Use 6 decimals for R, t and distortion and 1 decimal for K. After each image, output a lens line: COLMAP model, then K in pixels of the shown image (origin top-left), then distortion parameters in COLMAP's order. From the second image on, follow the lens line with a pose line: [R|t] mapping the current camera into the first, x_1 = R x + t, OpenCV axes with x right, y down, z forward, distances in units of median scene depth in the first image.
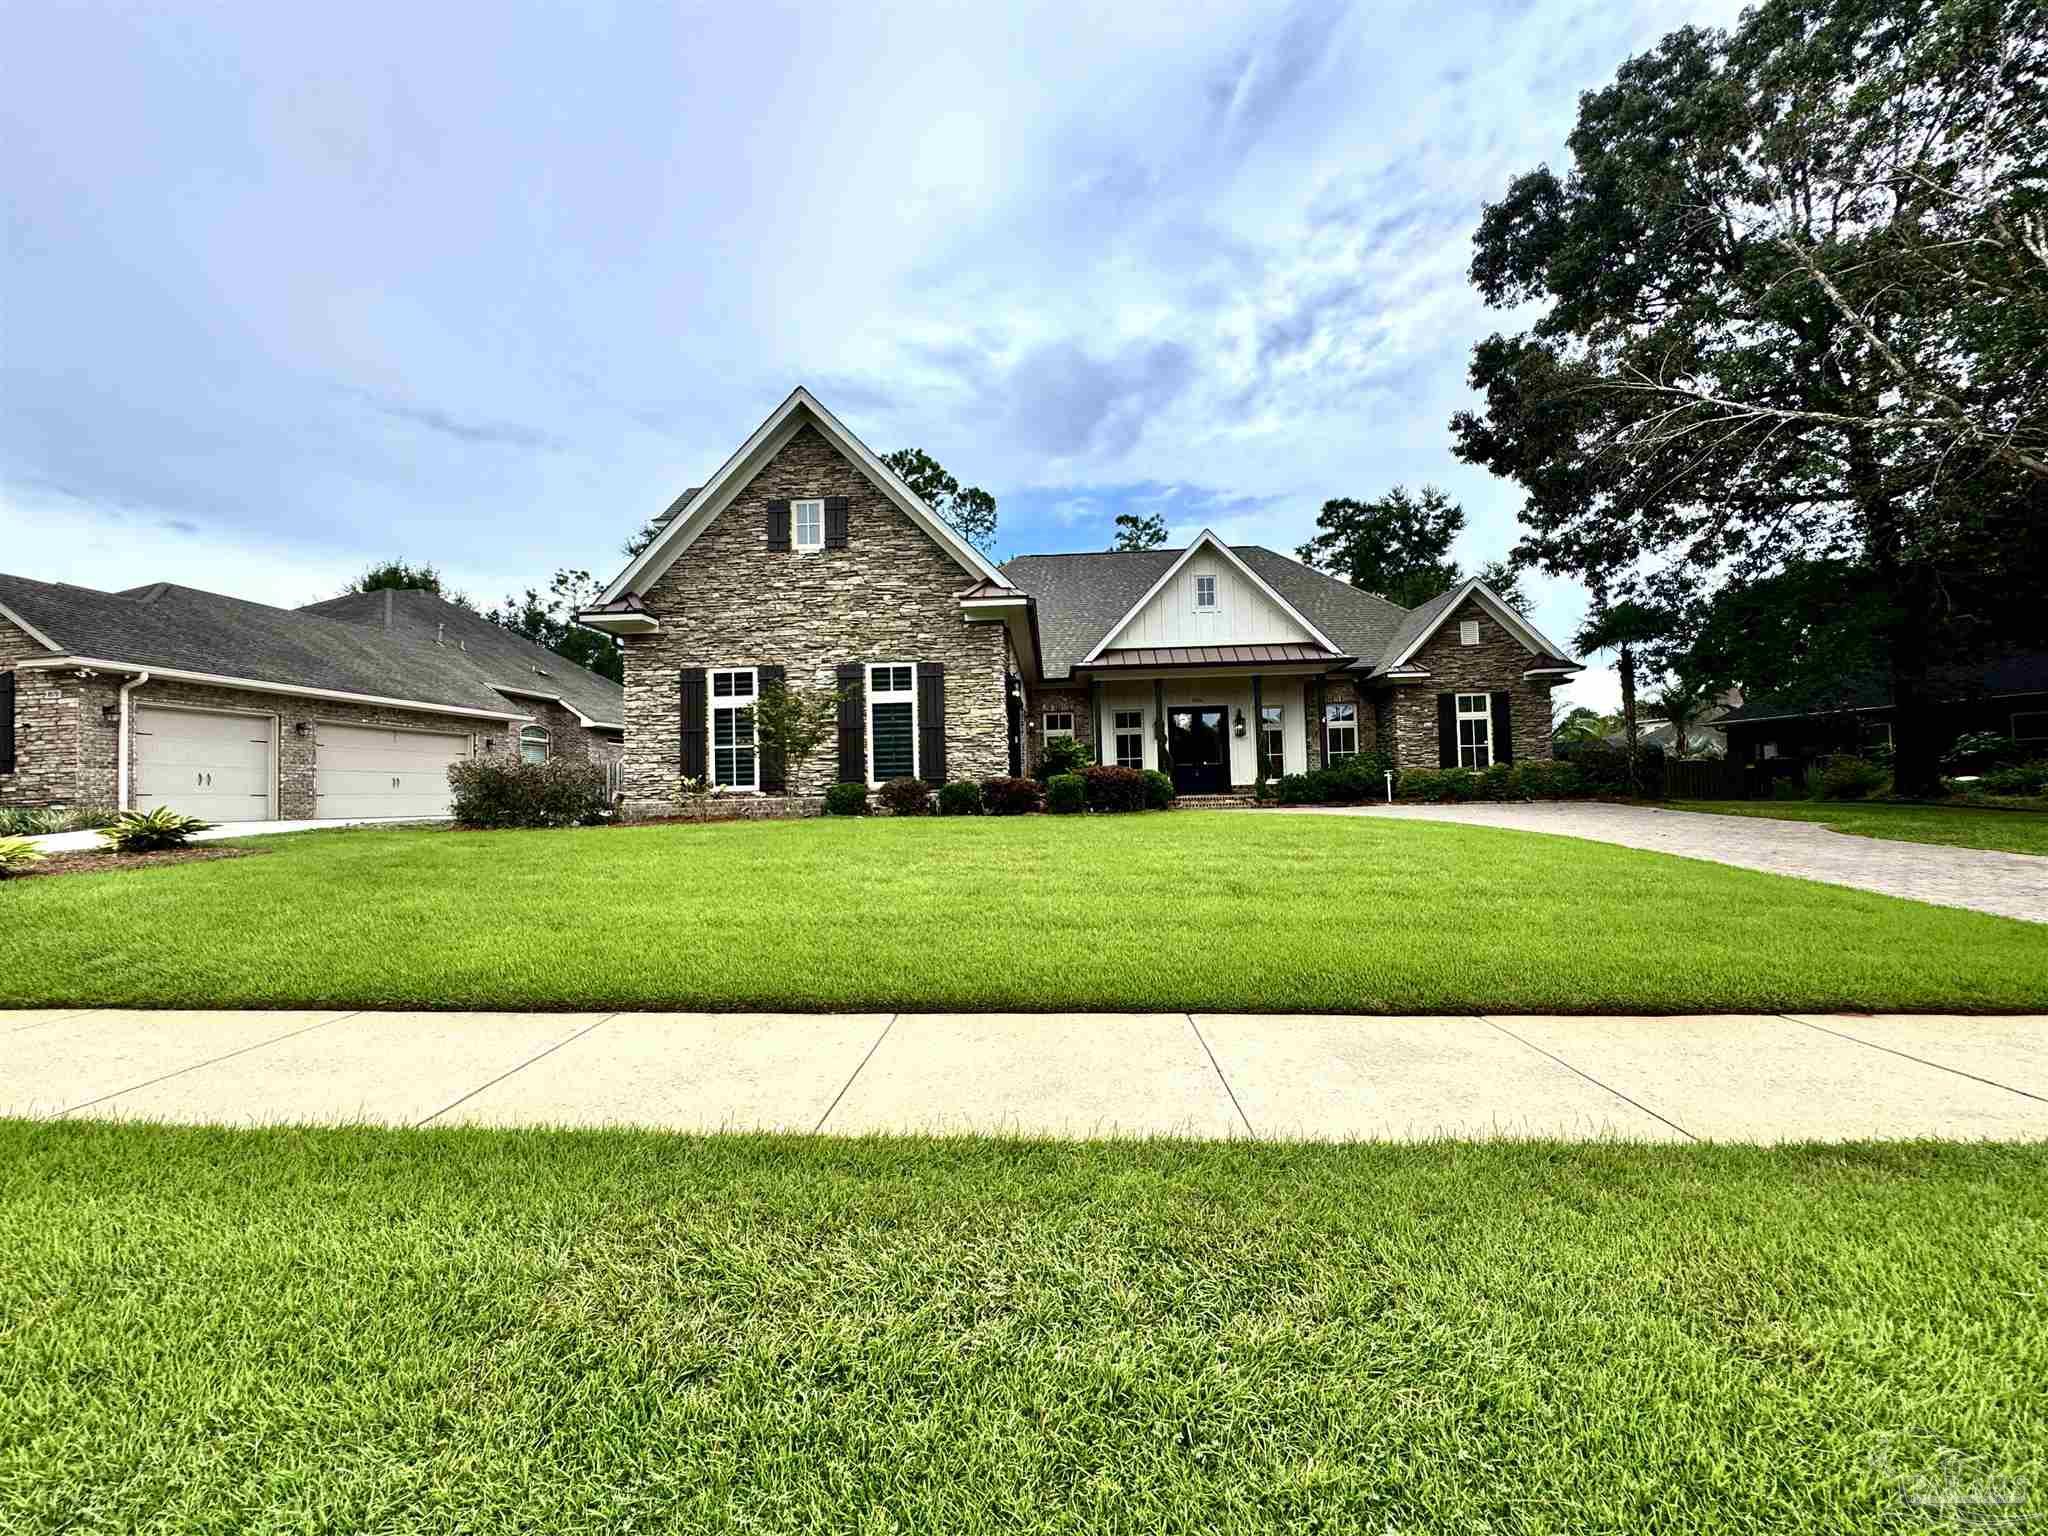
lens RADIAL K [[818.2, 0, 1024.8], [0, 818.2, 765.6], [0, 0, 1]] dist [-0.003621, 0.000272]
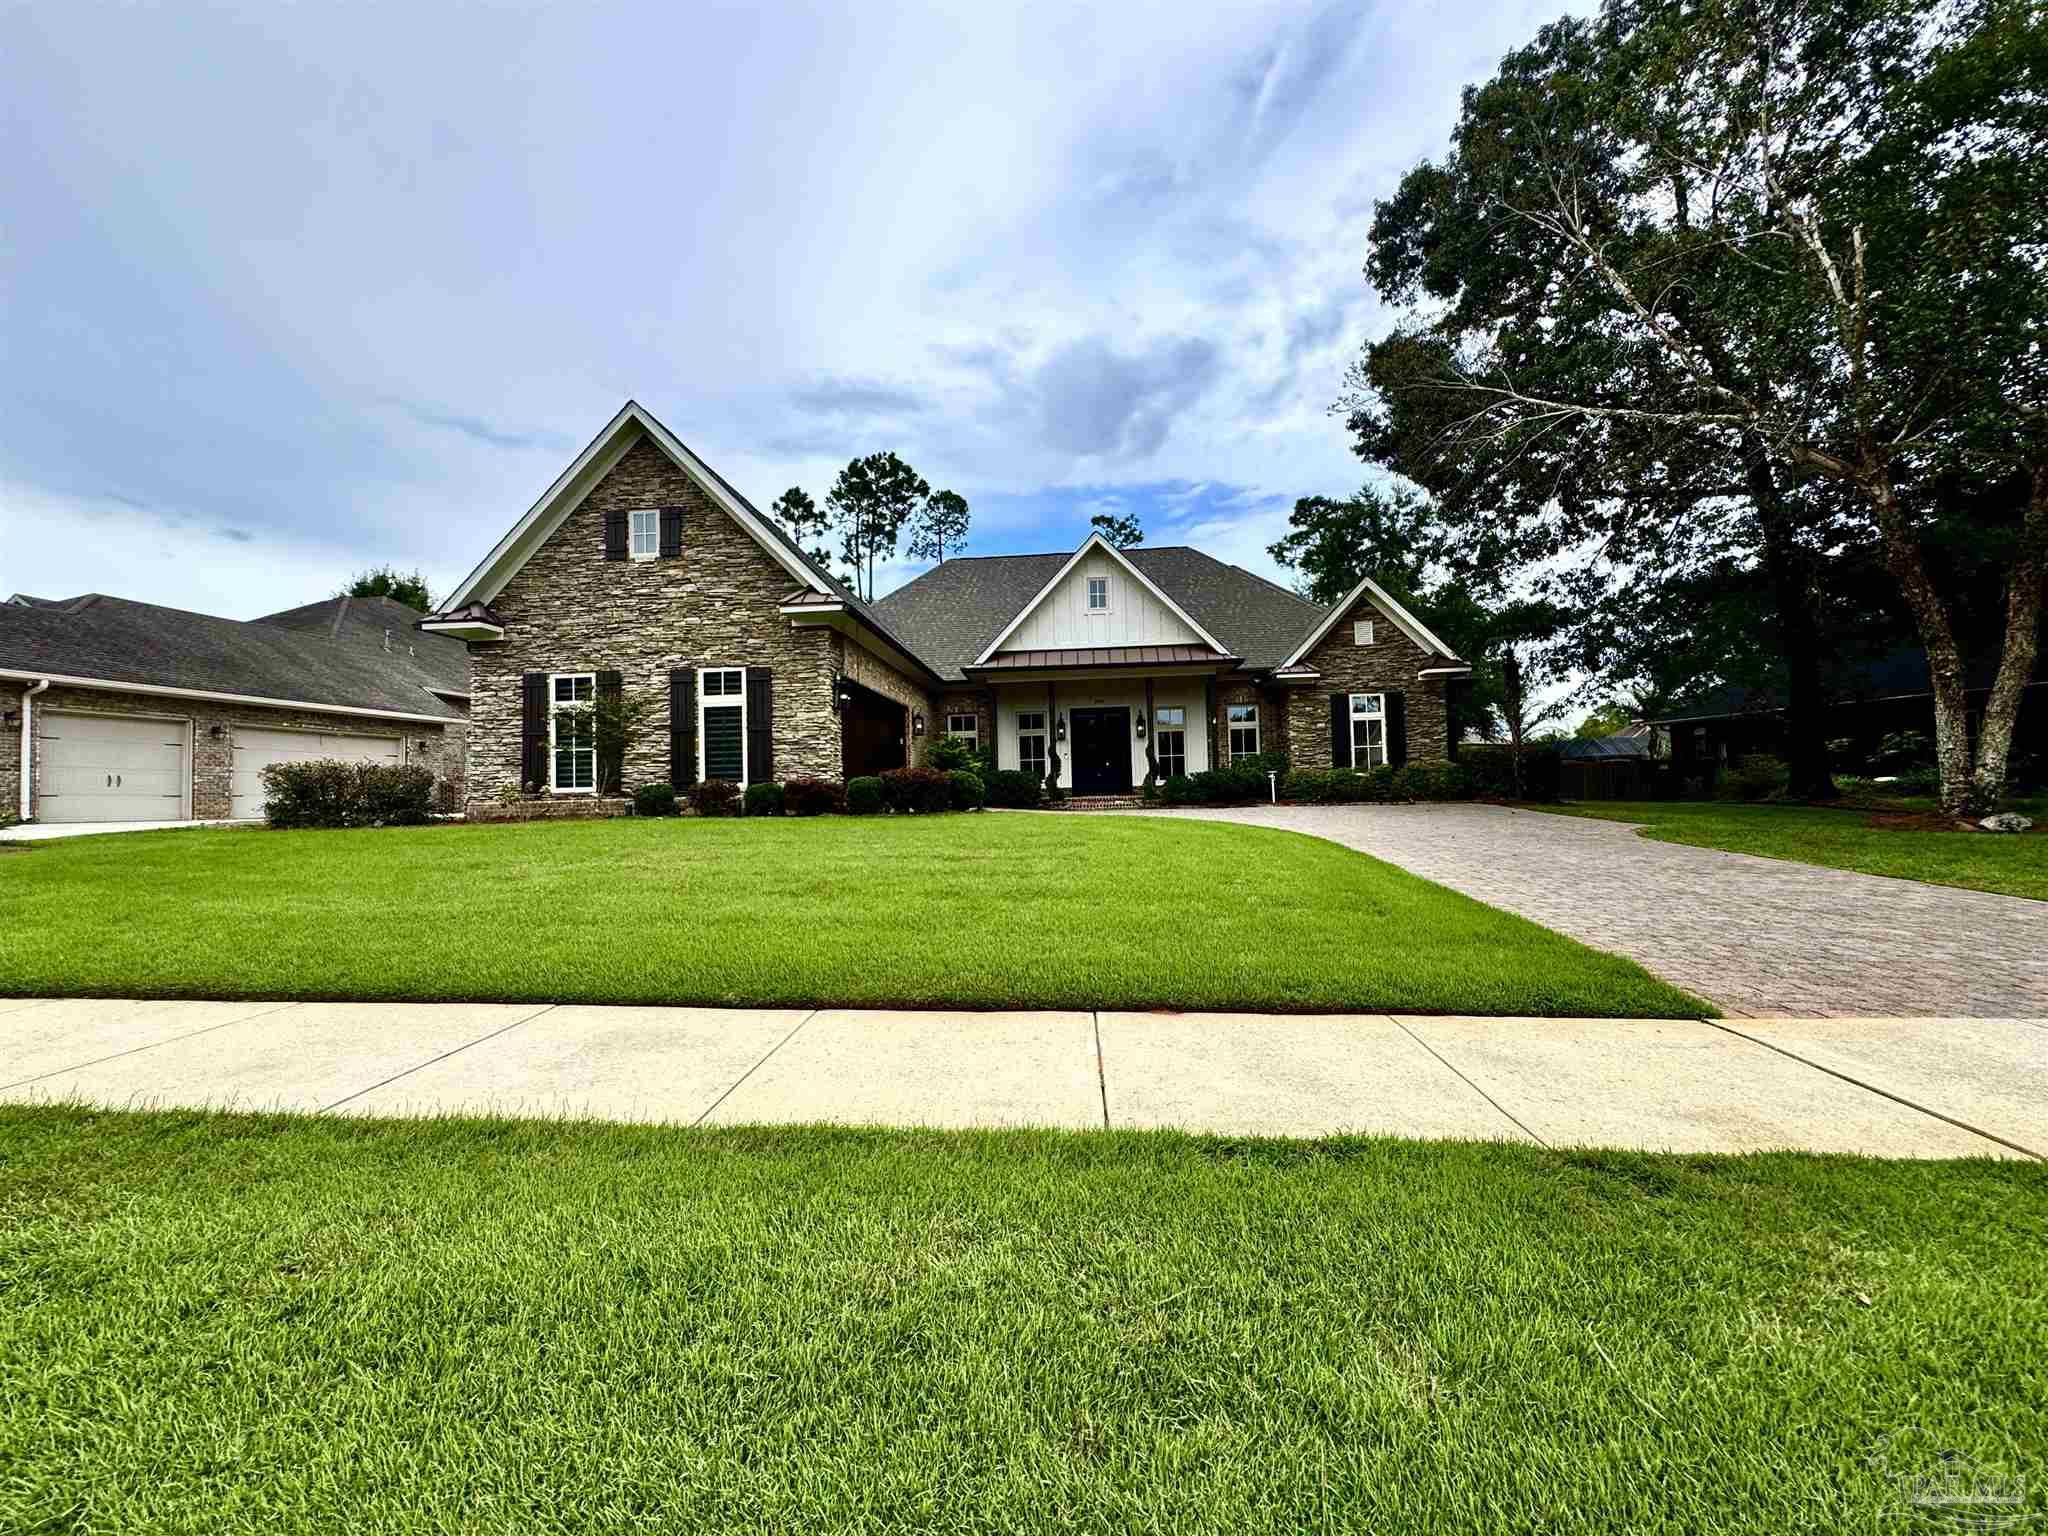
lens RADIAL K [[818.2, 0, 1025.4], [0, 818.2, 765.1], [0, 0, 1]] dist [-0.003621, 0.000272]
pose [[0.999352, -0.001041, -0.035978, 0.170441], [0.001036, 0.999999, -0.000183, -0.001682], [0.035978, 0.000145, 0.999353, -0.008814]]
